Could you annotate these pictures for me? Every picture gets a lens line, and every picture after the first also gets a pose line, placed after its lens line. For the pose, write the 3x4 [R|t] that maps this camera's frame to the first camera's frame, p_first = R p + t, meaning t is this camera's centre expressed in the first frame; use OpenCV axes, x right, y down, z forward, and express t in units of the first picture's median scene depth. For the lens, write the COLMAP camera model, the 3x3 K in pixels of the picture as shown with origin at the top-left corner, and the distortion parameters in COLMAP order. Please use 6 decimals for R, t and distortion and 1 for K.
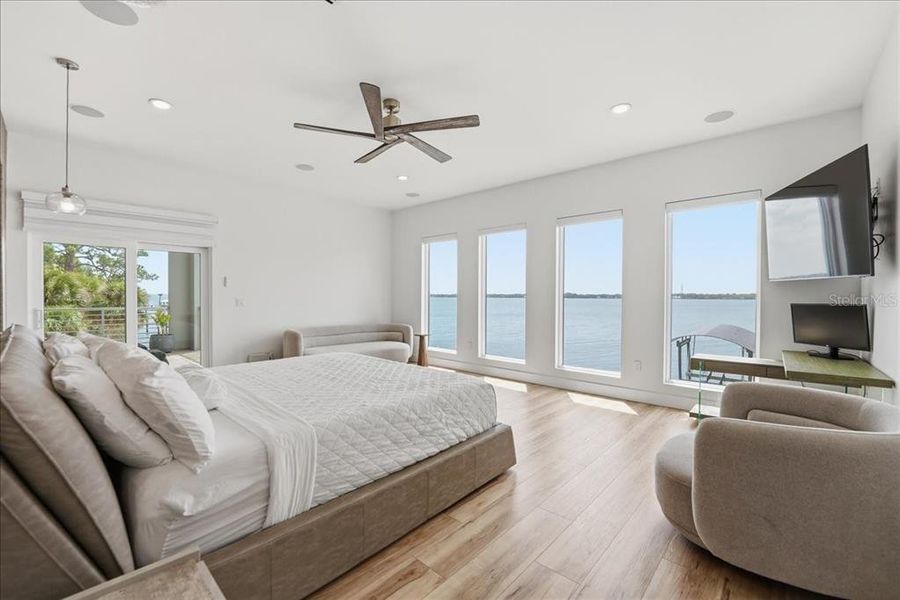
lens RADIAL K [[369.0, 0, 450.6], [0, 369.0, 303.5], [0, 0, 1]] dist [-0.029273, -0.000048]
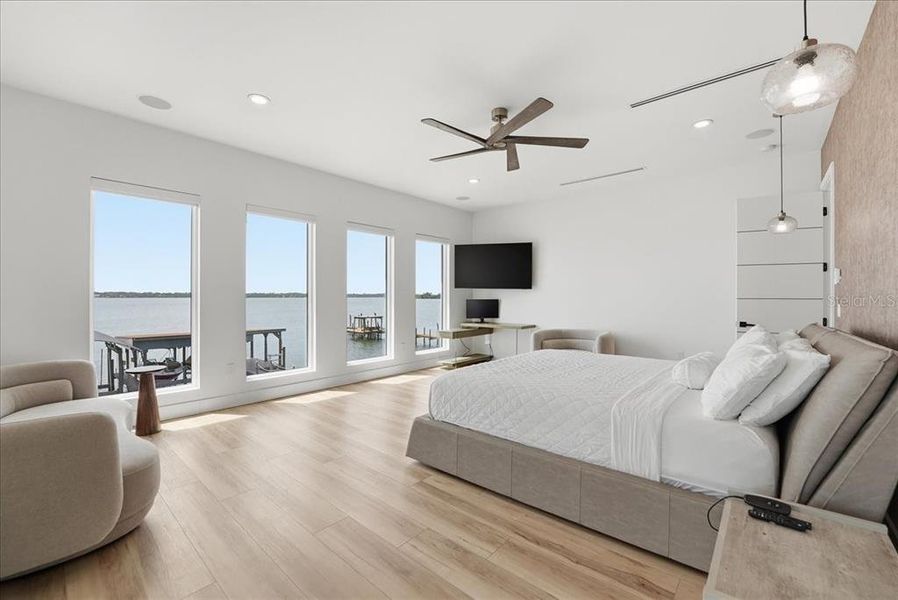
lens RADIAL K [[391.7, 0, 449.0], [0, 391.7, 300.0], [0, 0, 1]] dist [0.000711, 0.000117]
pose [[-0.025361, -0.014966, 0.999566, -0.806901], [0.017295, 0.999732, 0.015407, -0.019534], [-0.999529, 0.017678, -0.025096, 0.722626]]
